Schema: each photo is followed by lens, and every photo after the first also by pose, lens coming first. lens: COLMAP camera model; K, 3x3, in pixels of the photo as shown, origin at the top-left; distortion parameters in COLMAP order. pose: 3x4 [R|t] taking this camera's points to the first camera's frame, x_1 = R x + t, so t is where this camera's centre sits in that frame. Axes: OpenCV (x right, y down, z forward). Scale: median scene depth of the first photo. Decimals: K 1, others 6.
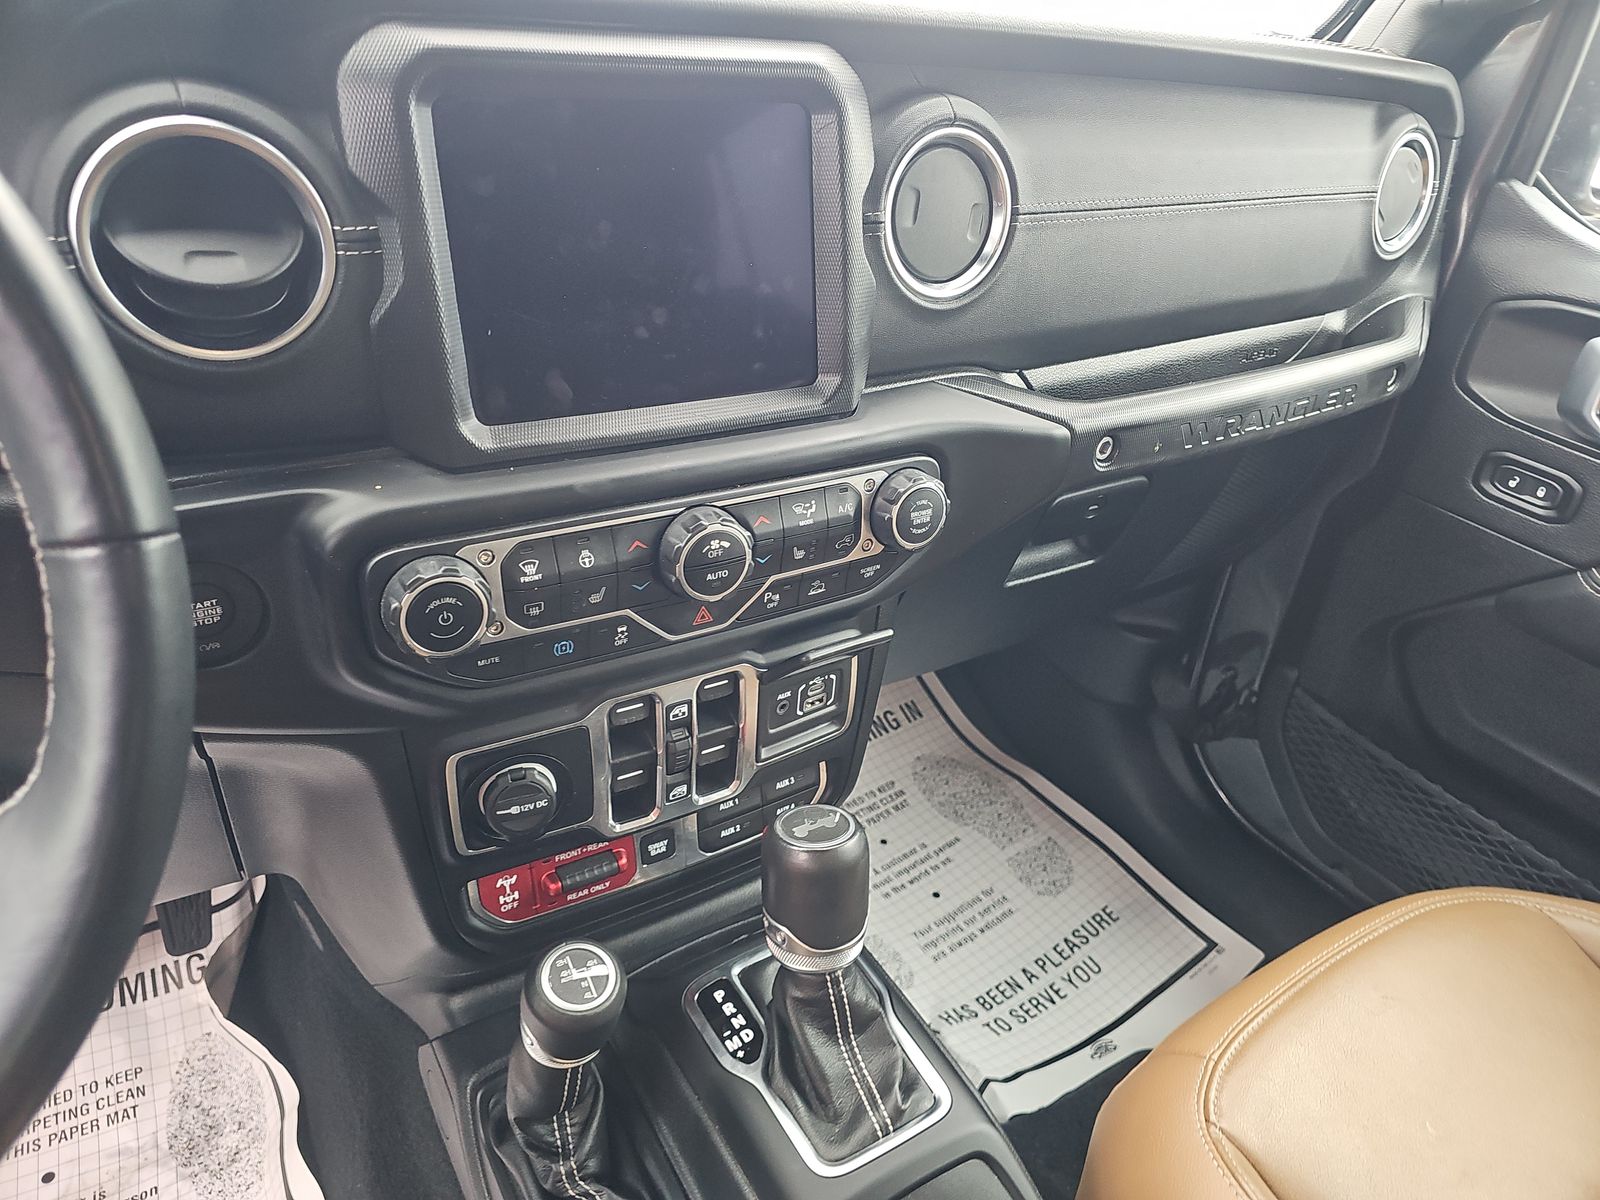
lens RADIAL K [[1034.6, 0, 803.2], [0, 1034.6, 620.9], [0, 0, 1]] dist [0.054247, -0.062125]
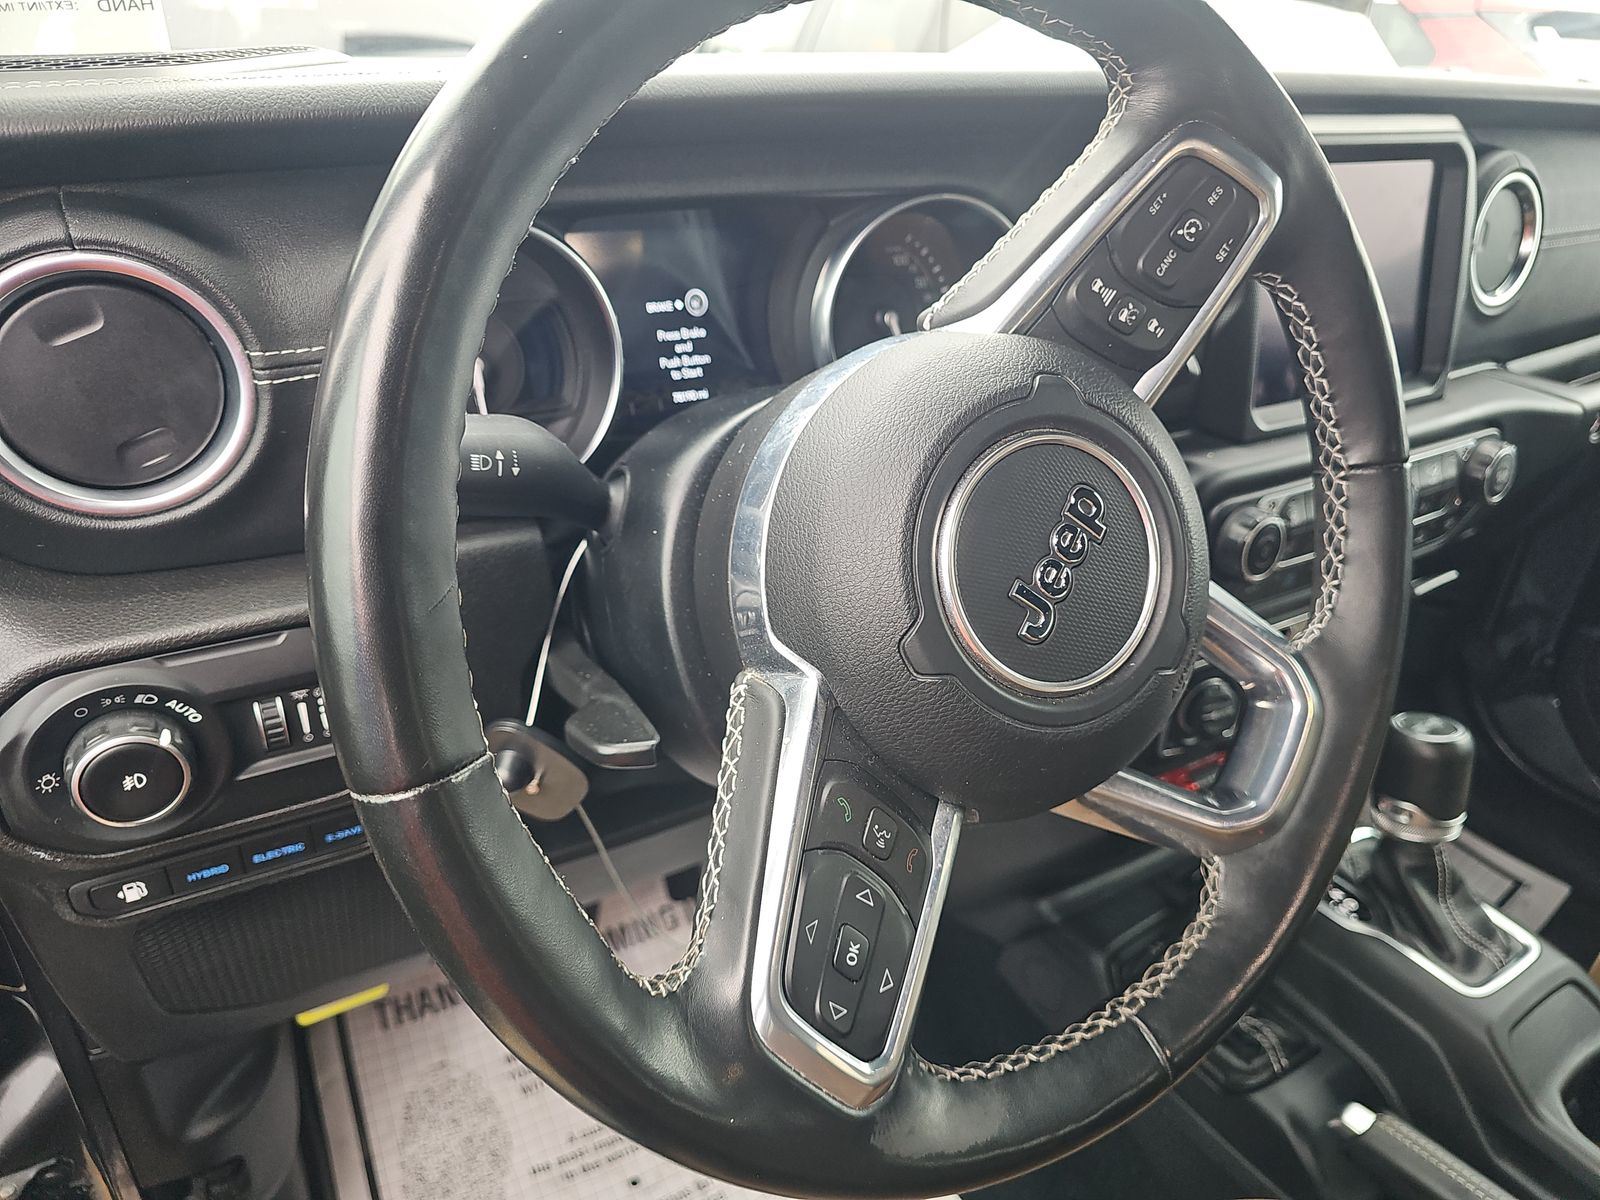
lens RADIAL K [[1073.7, 0, 817.2], [0, 1073.7, 606.2], [0, 0, 1]] dist [0.015601, -0.000607]
pose [[0.999438, -0.028545, 0.017587, -0.524432], [0.029216, 0.998807, -0.039117, 0.059507], [-0.016449, 0.039609, 0.999080, -0.206765]]
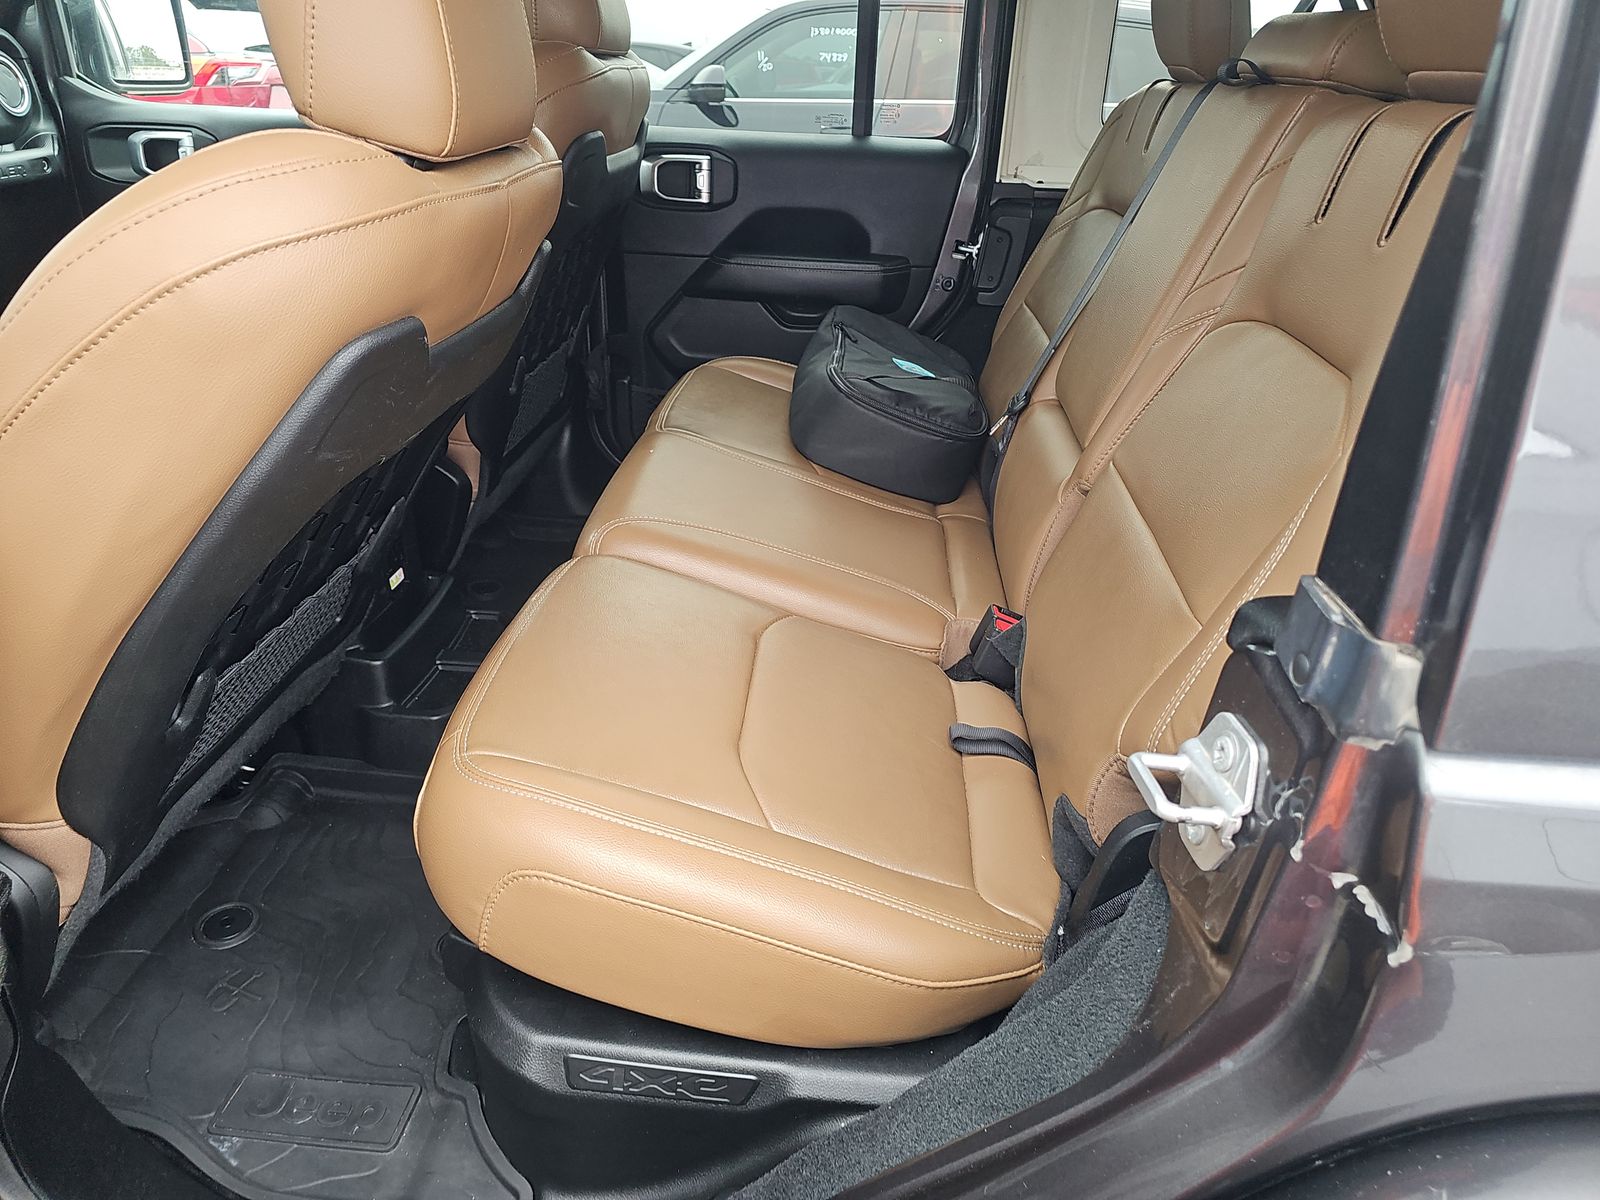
lens RADIAL K [[1073.7, 0, 817.2], [0, 1073.7, 606.2], [0, 0, 1]] dist [0.015601, -0.000607]
pose [[0.589657, -0.411141, 0.695175, -0.466810], [0.427189, 0.889244, 0.163569, 0.939842], [-0.685429, 0.200522, 0.699984, -1.573364]]
